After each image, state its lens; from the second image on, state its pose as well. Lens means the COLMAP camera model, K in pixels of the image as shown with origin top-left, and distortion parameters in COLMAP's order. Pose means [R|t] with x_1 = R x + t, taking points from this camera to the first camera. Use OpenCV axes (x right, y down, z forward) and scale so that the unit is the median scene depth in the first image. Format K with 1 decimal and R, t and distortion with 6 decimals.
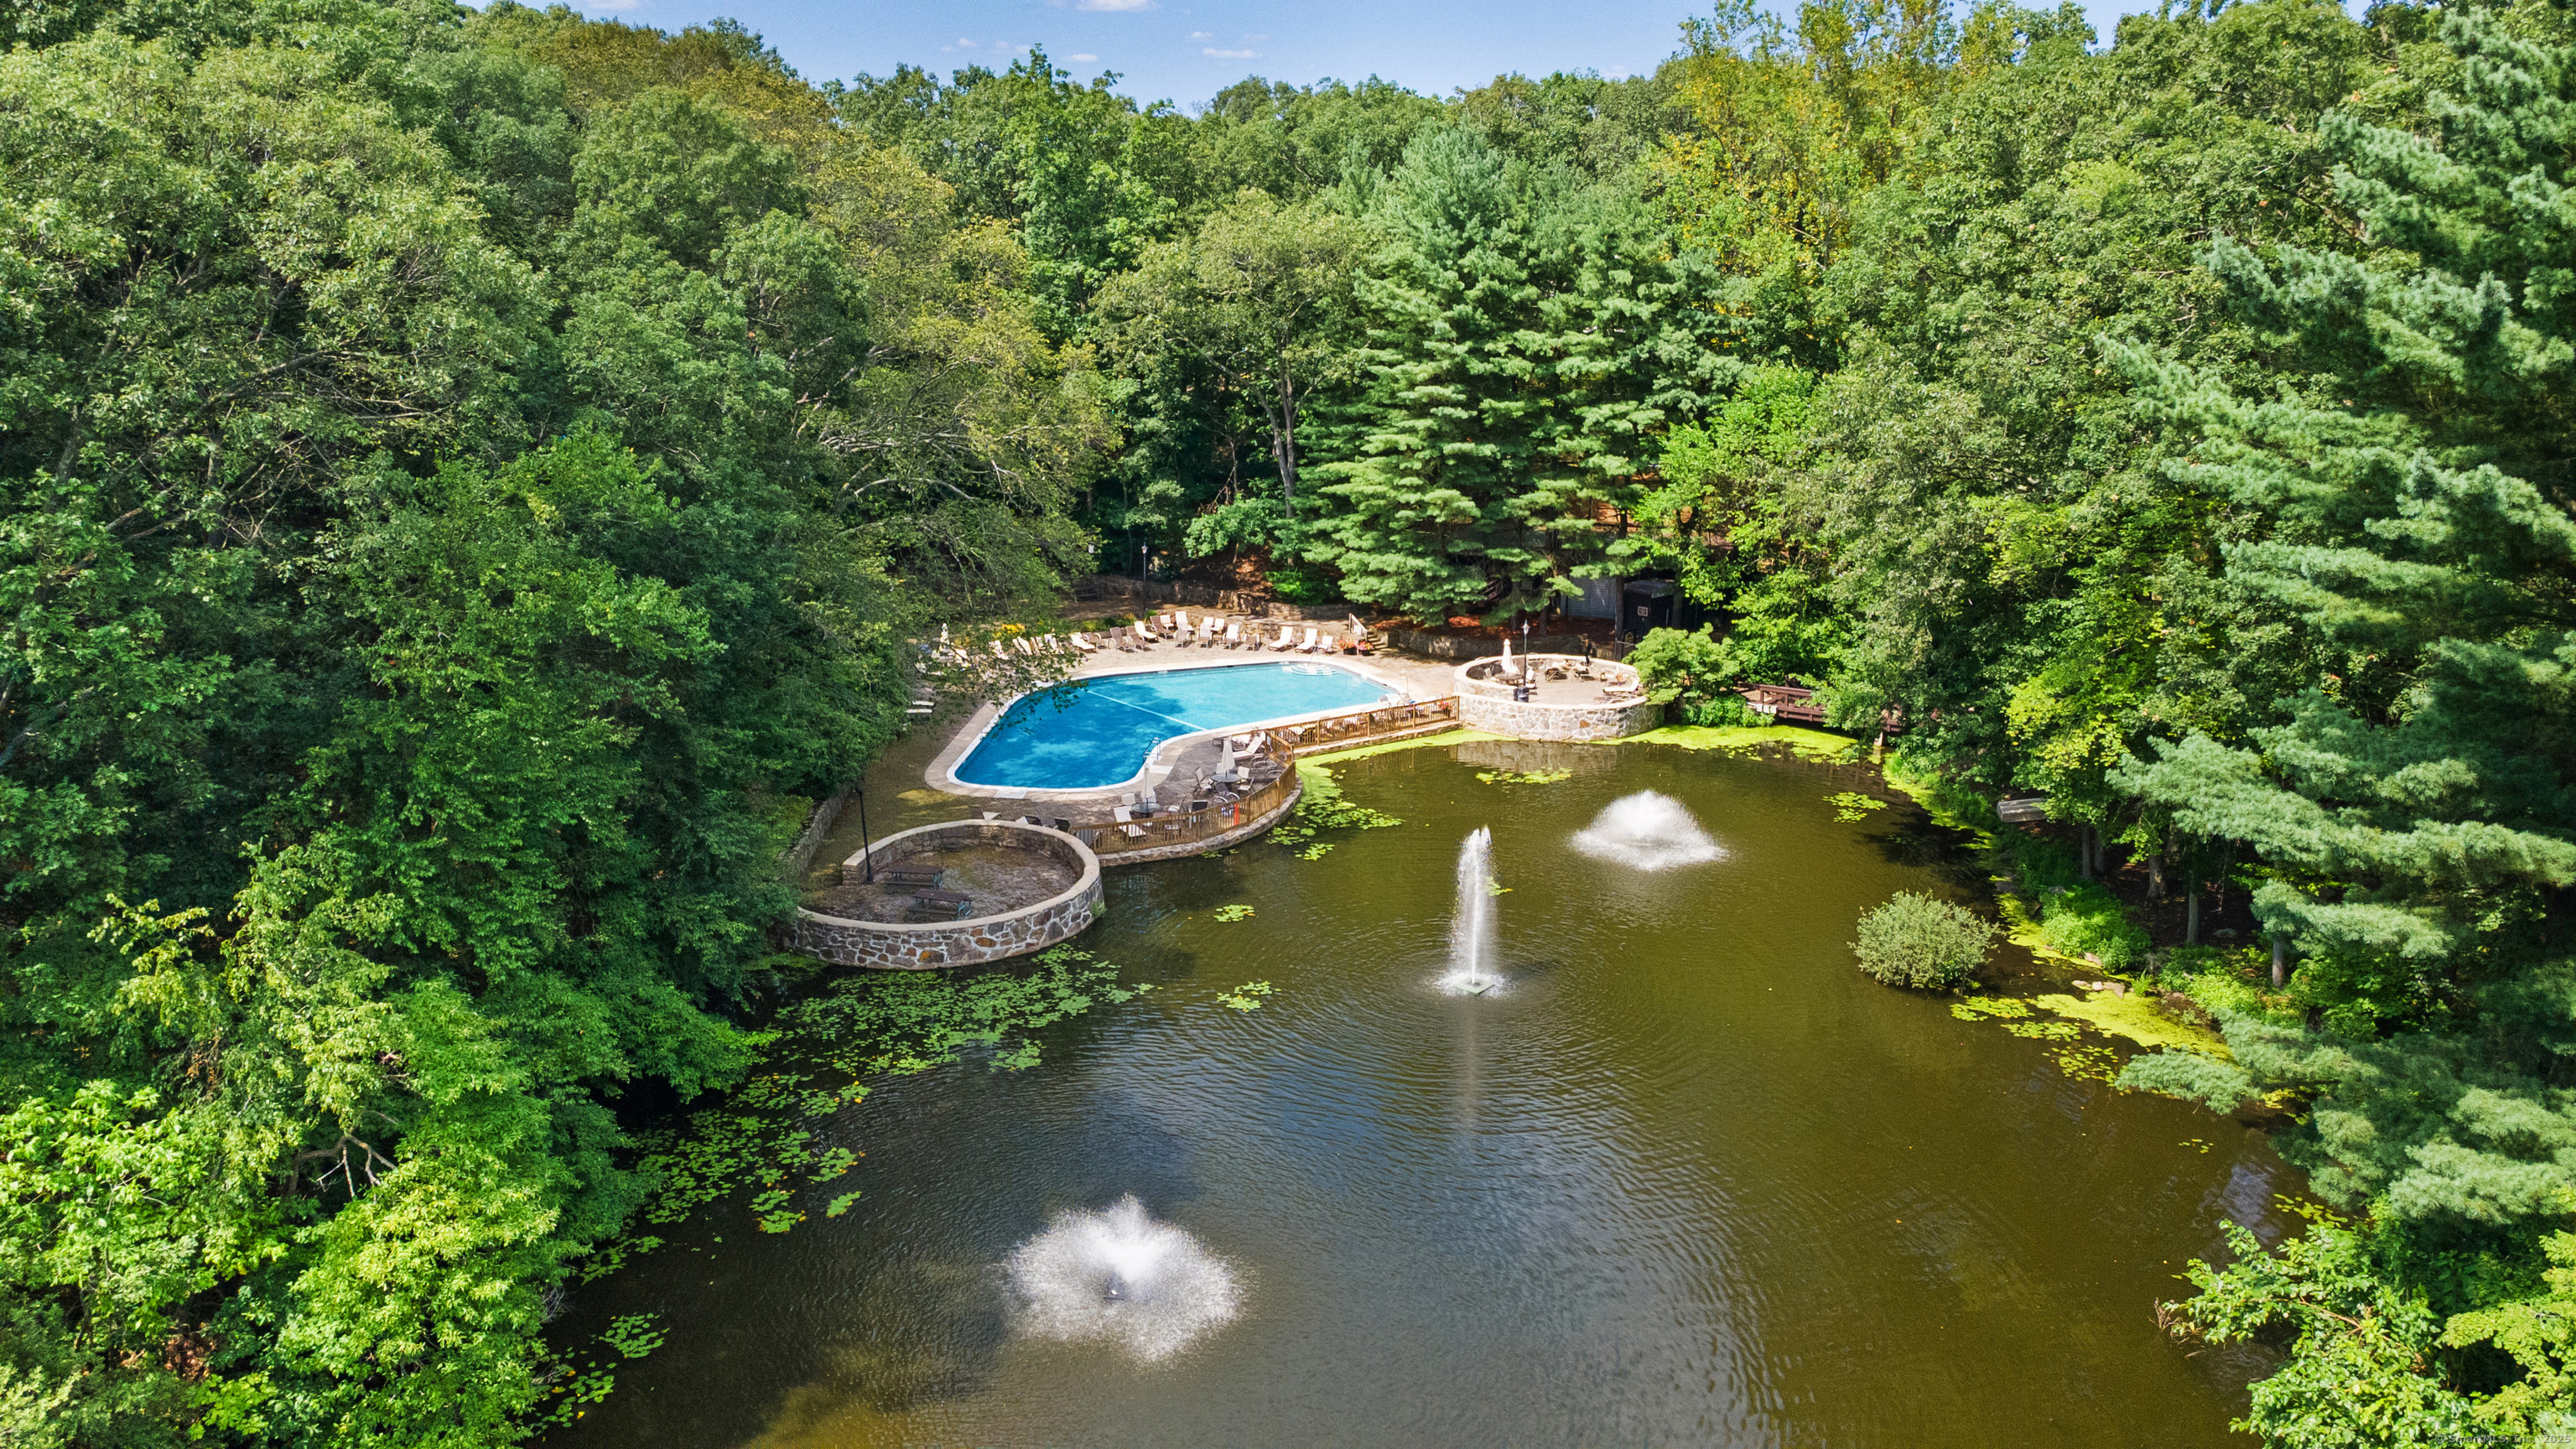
lens RADIAL K [[1764.2, 0, 1288.0], [0, 1764.2, 724.5], [0, 0, 1]] dist [-0.002562, -0.000889]
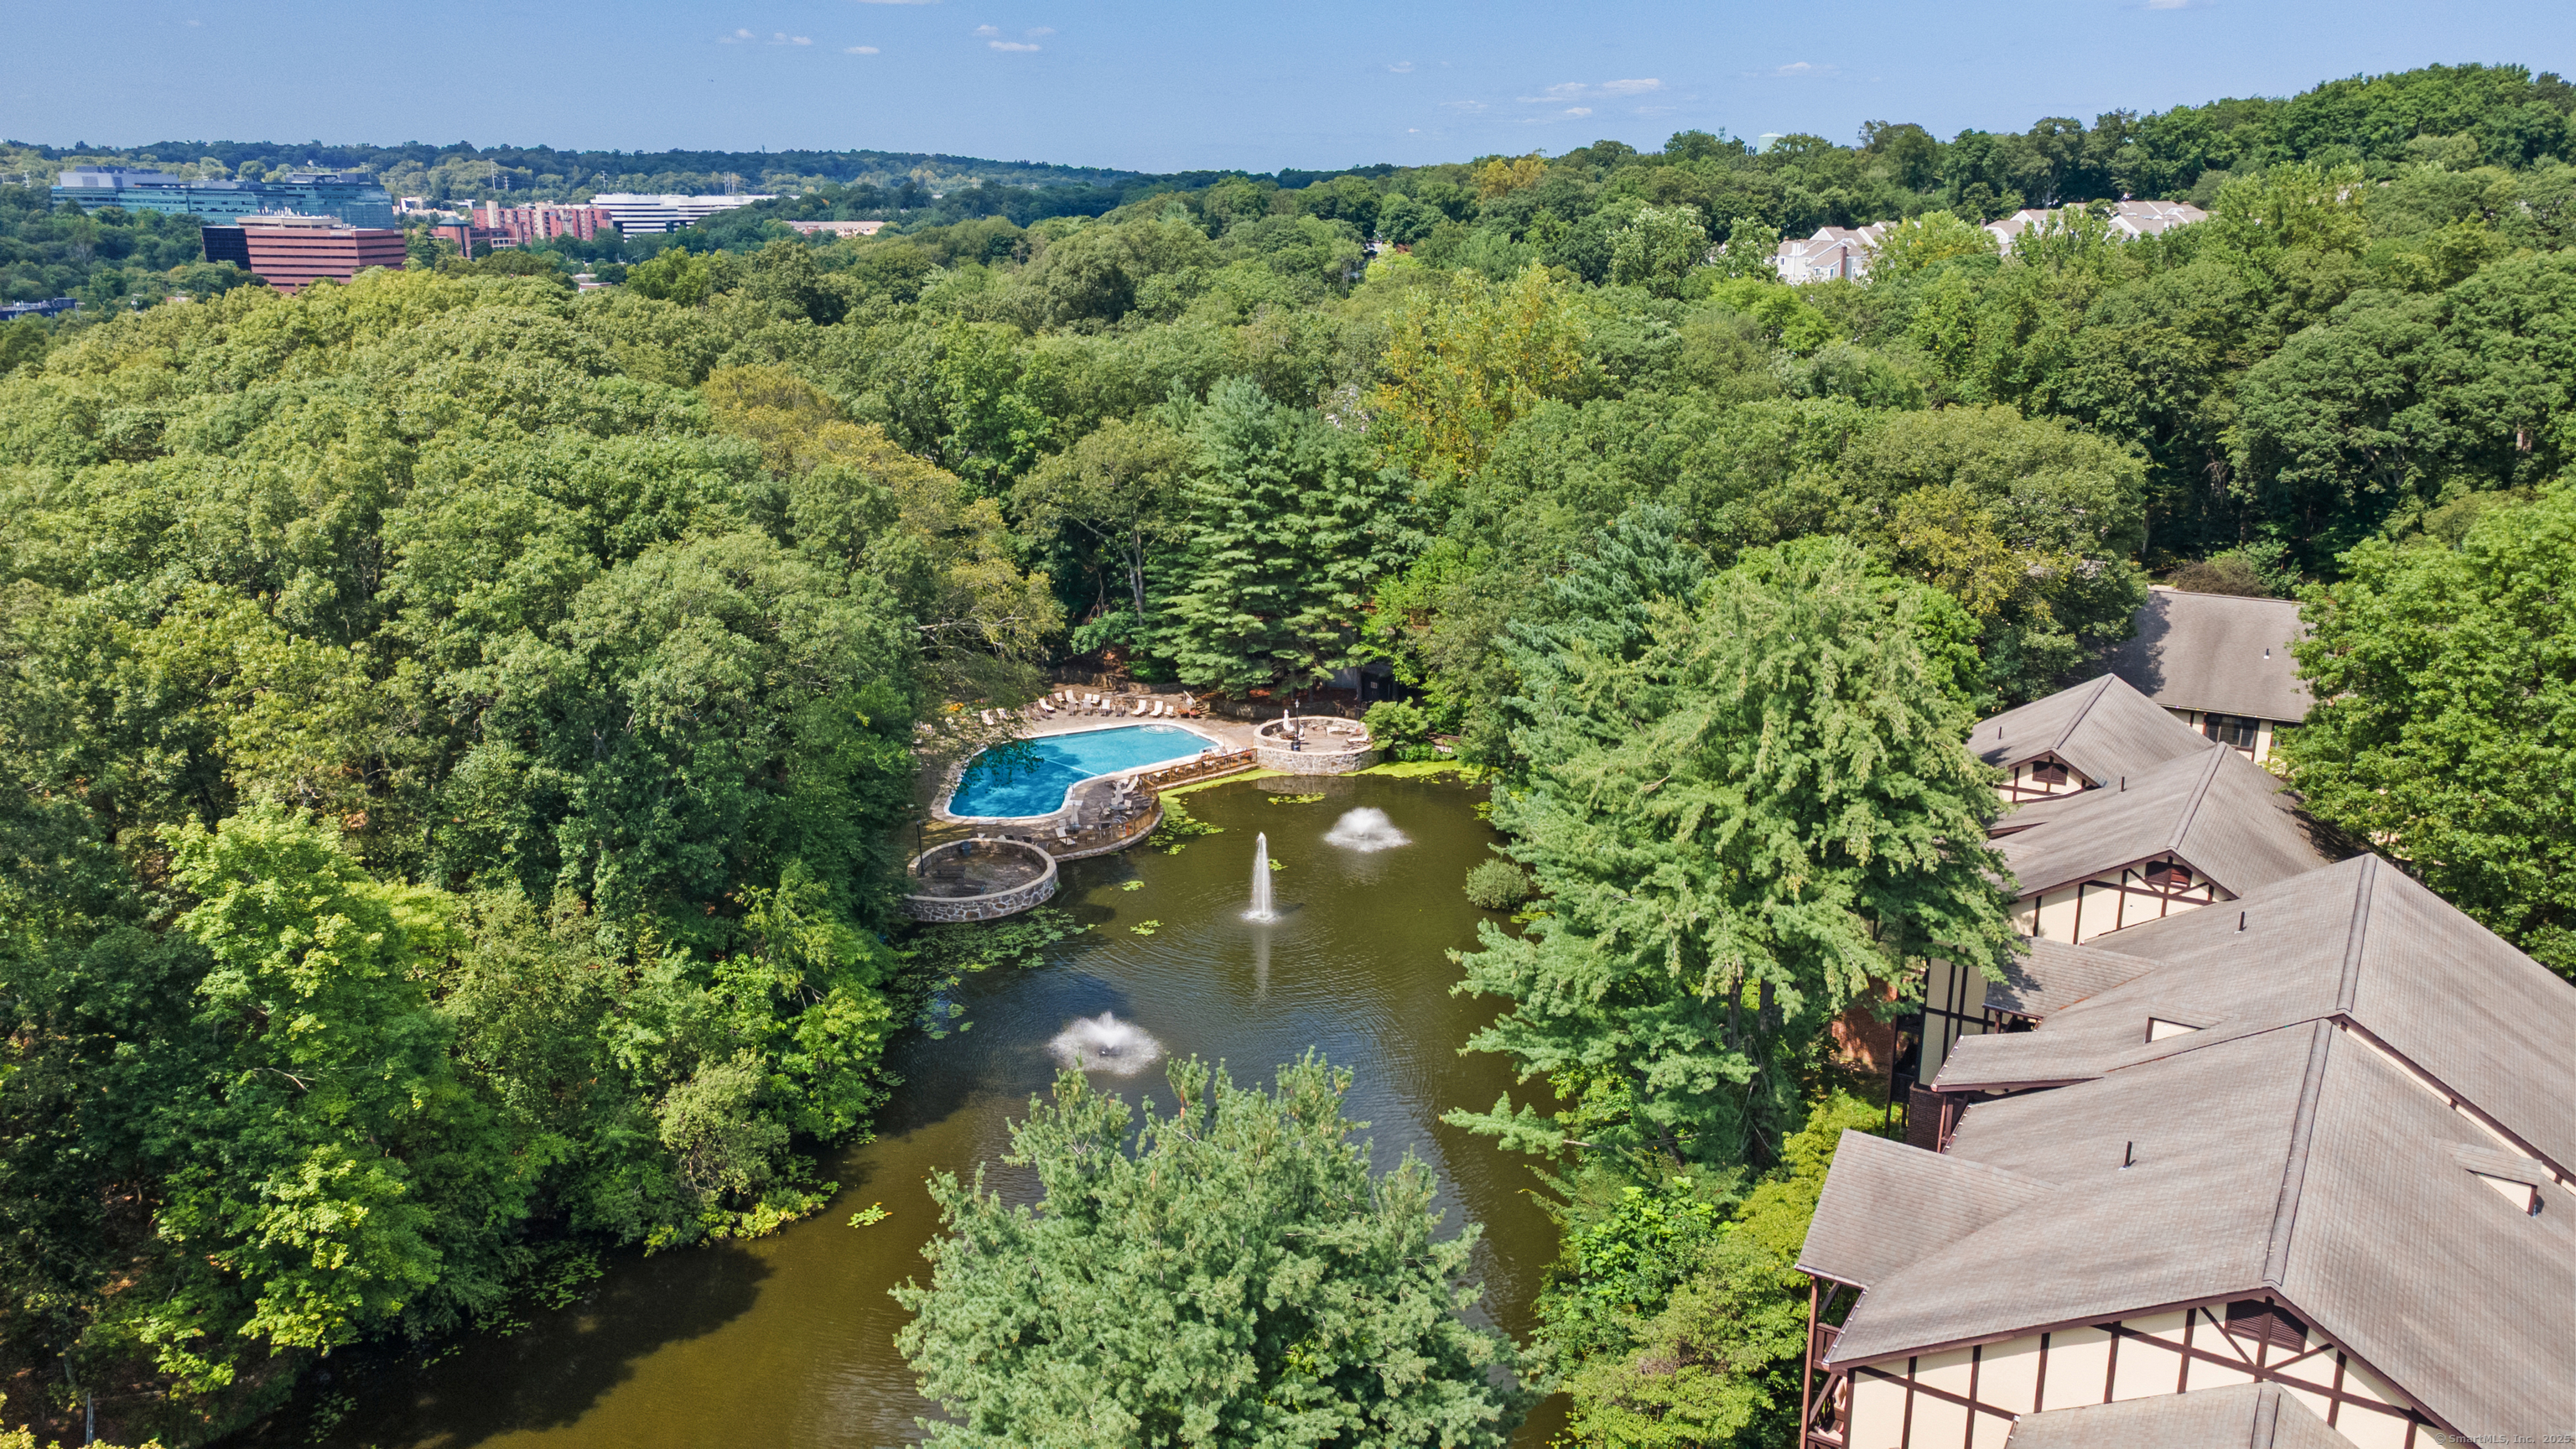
lens RADIAL K [[1764.2, 0, 1288.0], [0, 1764.2, 724.5], [0, 0, 1]] dist [-0.002562, -0.000889]
pose [[0.993817, -0.032086, 0.106292, -0.043037], [0.031655, 0.999482, 0.005742, -0.044866], [-0.106421, -0.002341, 0.994318, -0.580053]]
